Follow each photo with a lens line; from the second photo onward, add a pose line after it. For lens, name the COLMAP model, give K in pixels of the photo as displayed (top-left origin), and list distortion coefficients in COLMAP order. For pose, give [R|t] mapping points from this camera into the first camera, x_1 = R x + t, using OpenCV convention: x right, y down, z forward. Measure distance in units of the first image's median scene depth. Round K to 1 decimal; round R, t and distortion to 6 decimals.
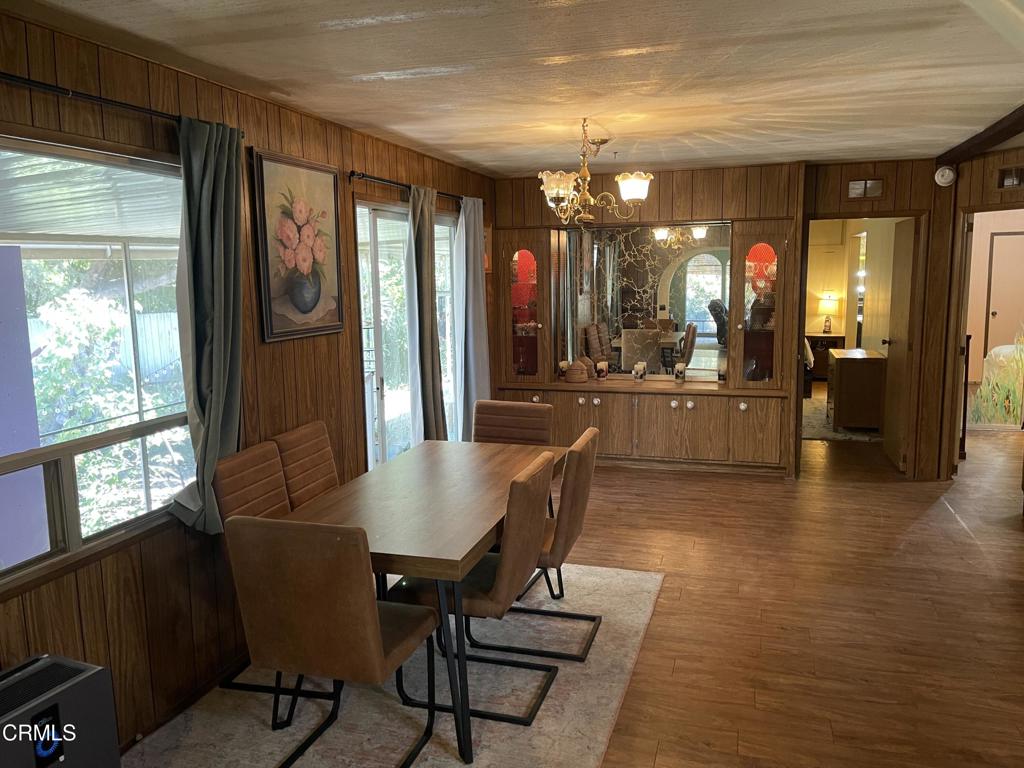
lens RADIAL K [[751.6, 0, 511.0], [0, 751.6, 402.9], [0, 0, 1]] dist [0.003353, 0.000906]
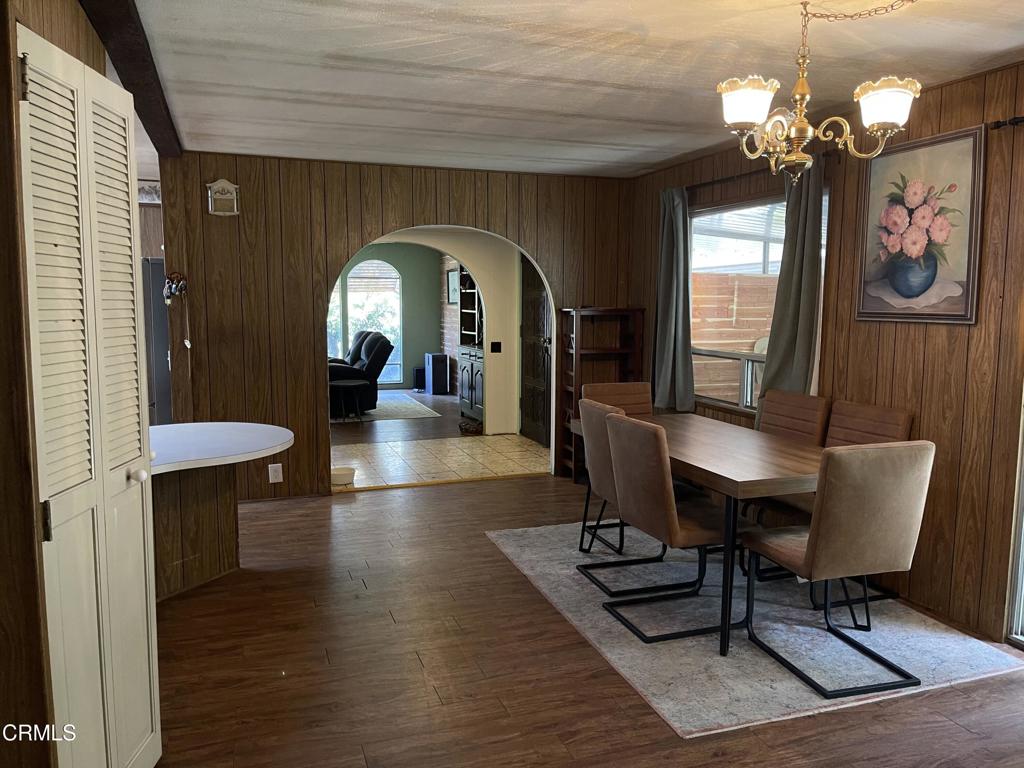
lens RADIAL K [[775.6, 0, 512.0], [0, 775.6, 384.0], [0, 0, 1]] dist [0.002787, 0.000398]
pose [[-0.800971, 0.090997, -0.591748, 0.760231], [-0.080780, 0.962918, 0.257416, -0.233746], [0.593229, 0.253984, -0.763919, 1.522155]]
